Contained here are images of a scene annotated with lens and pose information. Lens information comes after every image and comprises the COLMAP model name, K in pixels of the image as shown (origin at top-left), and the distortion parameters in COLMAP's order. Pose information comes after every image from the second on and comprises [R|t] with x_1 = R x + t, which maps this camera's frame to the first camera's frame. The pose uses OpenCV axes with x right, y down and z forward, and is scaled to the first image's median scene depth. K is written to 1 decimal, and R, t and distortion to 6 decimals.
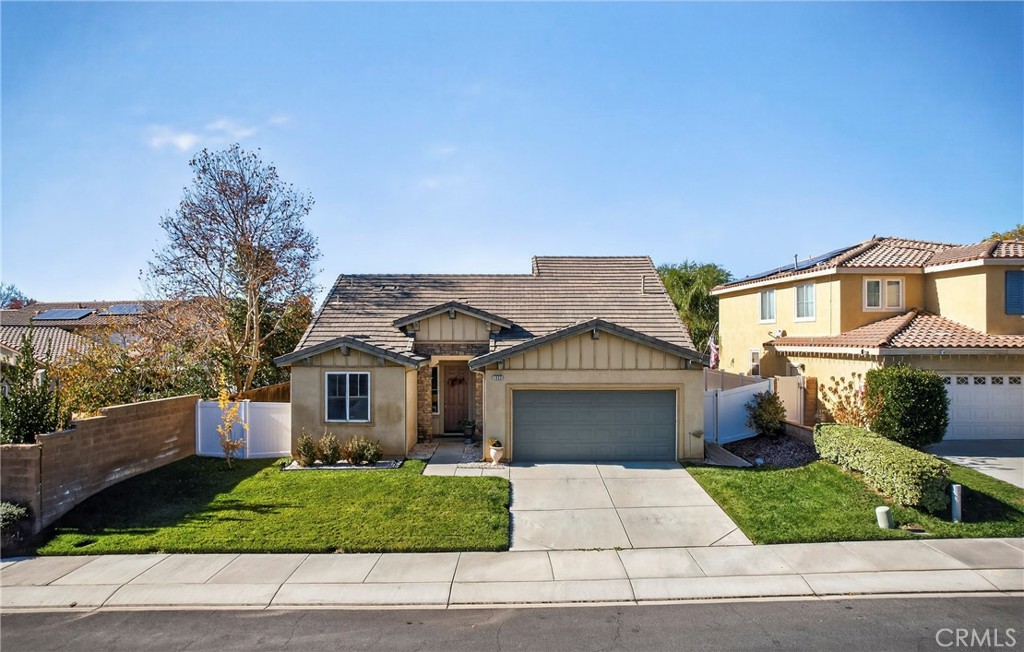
lens RADIAL K [[670.2, 0, 509.6], [0, 670.2, 323.2], [0, 0, 1]] dist [-0.048225, 0.046311]
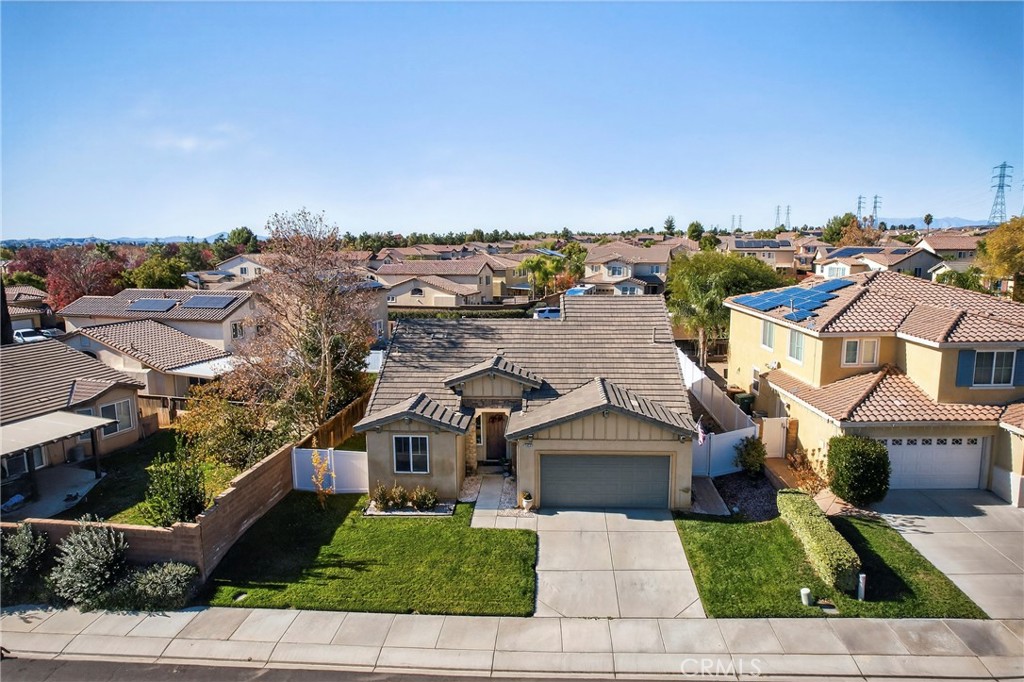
lens RADIAL K [[669.1, 0, 510.9], [0, 669.1, 321.4], [0, 0, 1]] dist [-0.051856, 0.050120]
pose [[0.998265, -0.000801, -0.058869, 0.023981], [0.009763, 0.988315, 0.152114, -0.343719], [0.058059, -0.152425, 0.986608, -0.214515]]
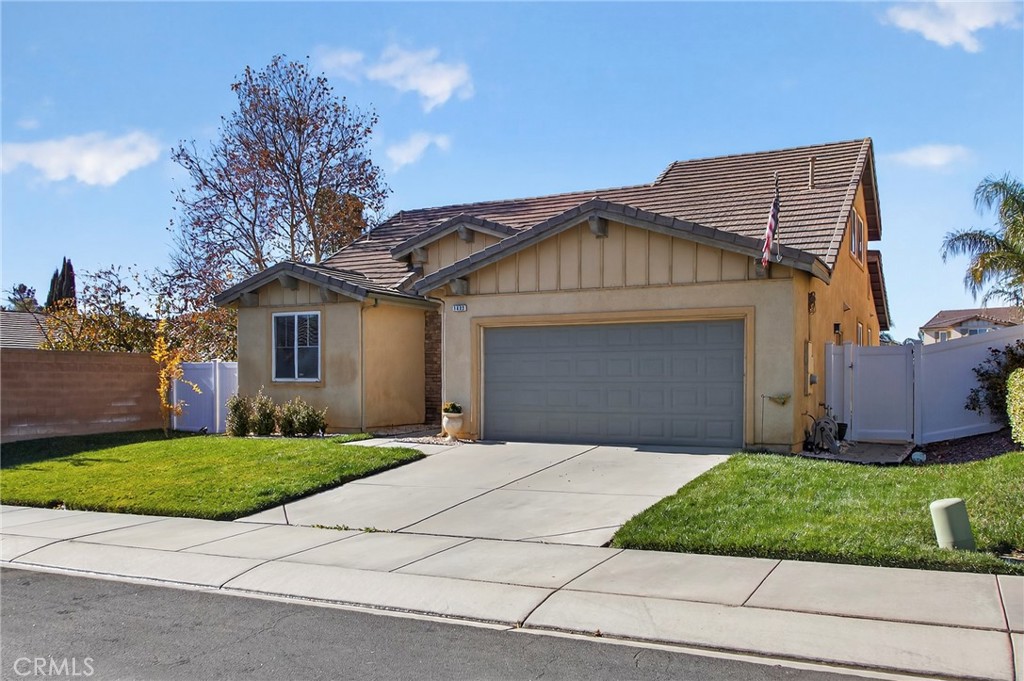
lens RADIAL K [[879.6, 0, 487.0], [0, 879.6, 356.8], [0, 0, 1]] dist [0.042202, -0.004329]
pose [[0.879356, -0.012669, -0.475997, 0.408754], [0.010702, 0.999919, -0.006843, 0.133981], [0.476046, 0.000923, 0.879420, 0.264124]]
